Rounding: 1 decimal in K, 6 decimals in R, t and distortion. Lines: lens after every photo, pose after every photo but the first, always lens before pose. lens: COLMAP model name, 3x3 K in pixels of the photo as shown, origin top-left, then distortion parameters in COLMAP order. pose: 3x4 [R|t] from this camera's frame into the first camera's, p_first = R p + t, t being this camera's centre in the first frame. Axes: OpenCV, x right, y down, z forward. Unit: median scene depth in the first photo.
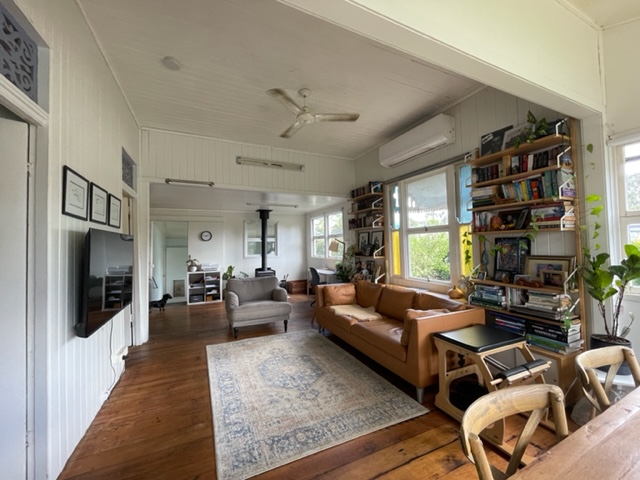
lens RADIAL K [[256.3, 0, 320.4], [0, 256.3, 236.7], [0, 0, 1]] dist [-0.005862, 0.001954]
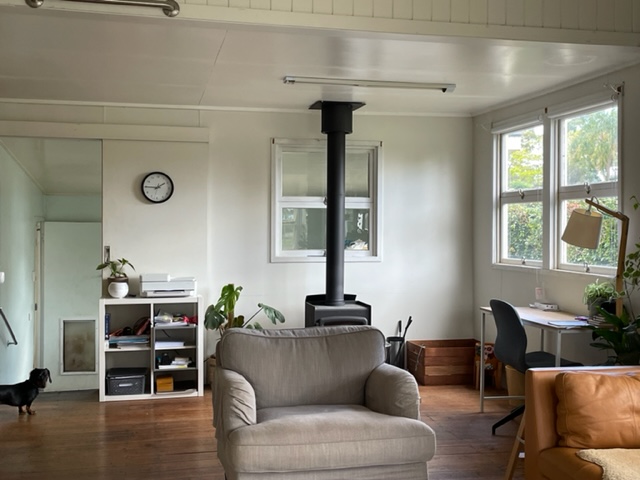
lens RADIAL K [[796.8, 0, 318.6], [0, 796.8, 245.2], [0, 0, 1]] dist [0.064711, 0.000000]
pose [[0.974981, 0.025453, -0.220828, -0.048221], [-0.012345, 0.998090, 0.060537, 0.009481], [0.221947, -0.056296, 0.973432, 0.123228]]
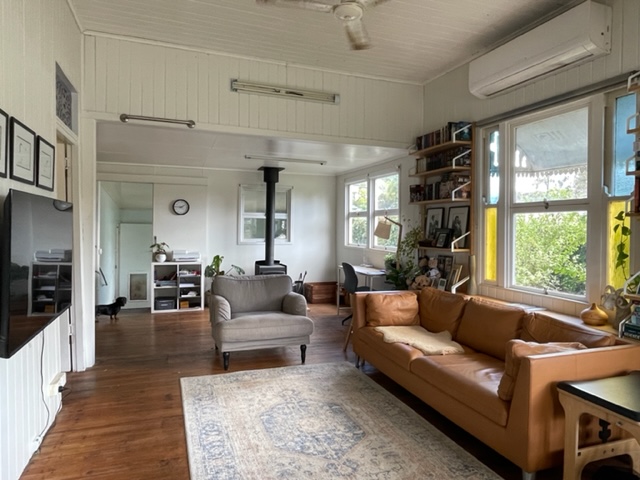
lens RADIAL K [[410.2, 0, 320.5], [0, 410.2, 233.7], [0, 0, 1]] dist [0.005876, -0.015940]
pose [[0.995919, 0.032284, -0.084280, -0.018384], [-0.027996, 0.998277, 0.051573, 0.001508], [0.085800, -0.049003, 0.995107, 0.019674]]
